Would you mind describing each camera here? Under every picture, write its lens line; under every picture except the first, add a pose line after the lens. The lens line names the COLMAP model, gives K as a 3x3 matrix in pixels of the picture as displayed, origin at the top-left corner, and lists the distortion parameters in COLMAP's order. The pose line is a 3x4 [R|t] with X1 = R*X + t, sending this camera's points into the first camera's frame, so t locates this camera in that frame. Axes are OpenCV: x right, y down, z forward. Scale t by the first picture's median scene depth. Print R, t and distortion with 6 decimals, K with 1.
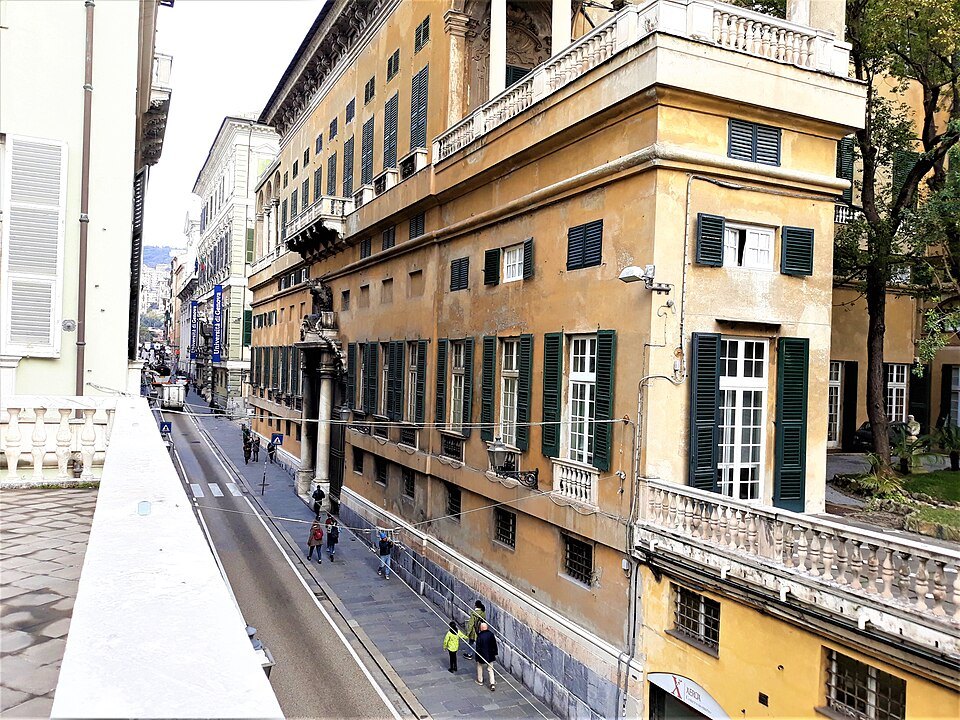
lens RADIAL K [[726.2, 0, 478.0], [0, 726.2, 362.6], [0, 0, 1]] dist [0.005832, -0.006838]
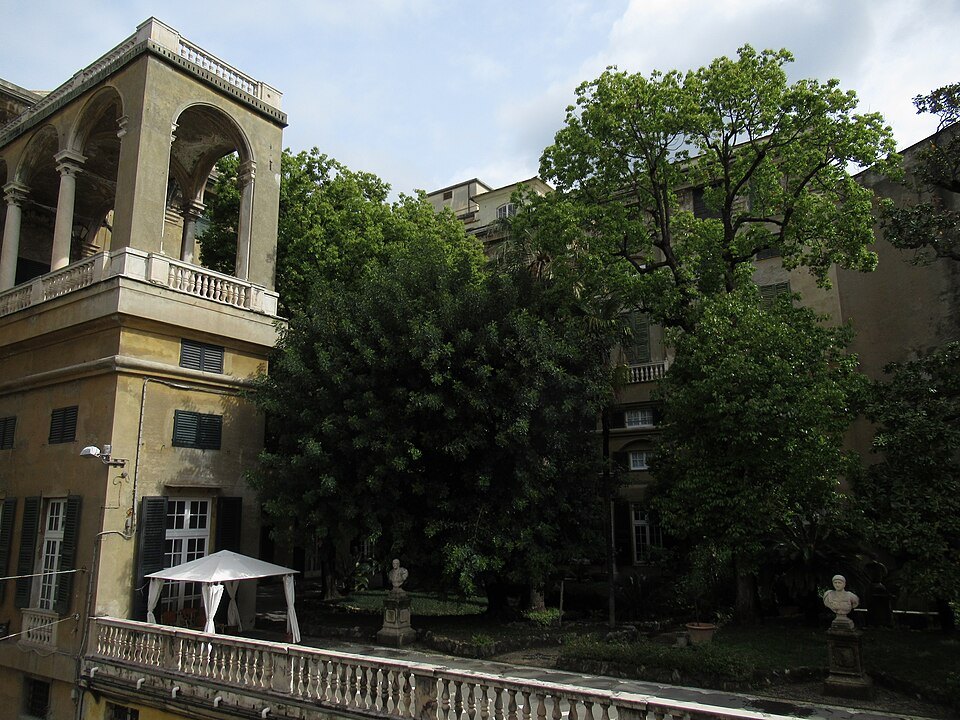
lens RADIAL K [[726.2, 0, 481.0], [0, 726.2, 359.5], [0, 0, 1]] dist [0.005832, -0.006838]
pose [[0.871649, 0.063658, 0.485980, 0.172732], [0.029933, 0.982765, -0.182419, -0.026782], [-0.489216, 0.173552, 0.854721, -0.460395]]
